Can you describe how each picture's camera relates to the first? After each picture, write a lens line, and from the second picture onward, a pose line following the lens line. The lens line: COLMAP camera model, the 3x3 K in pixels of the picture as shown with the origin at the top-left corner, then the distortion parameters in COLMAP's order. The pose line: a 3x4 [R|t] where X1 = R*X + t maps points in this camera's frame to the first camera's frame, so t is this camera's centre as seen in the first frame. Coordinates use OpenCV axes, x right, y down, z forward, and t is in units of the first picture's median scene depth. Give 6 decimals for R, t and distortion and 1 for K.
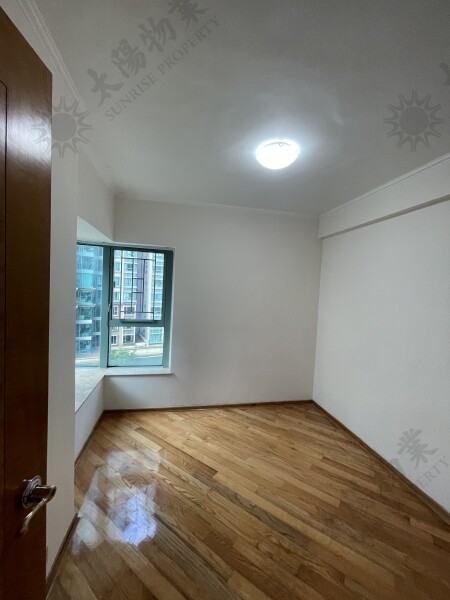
lens RADIAL K [[242.0, 0, 227.2], [0, 242.0, 297.2], [0, 0, 1]] dist [0.001272, -0.000197]
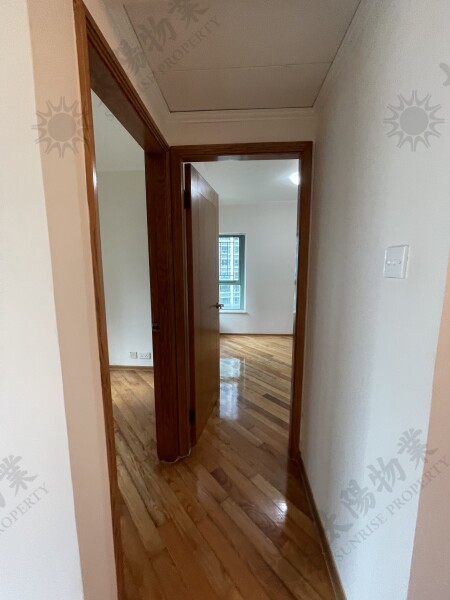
lens RADIAL K [[242.0, 0, 224.0], [0, 242.0, 301.9], [0, 0, 1]] dist [0.001272, -0.000197]
pose [[0.958682, -0.013208, -0.284172, 0.102625], [0.038040, 0.995903, 0.082043, 0.124238], [0.281924, -0.089463, 0.955257, -0.685837]]
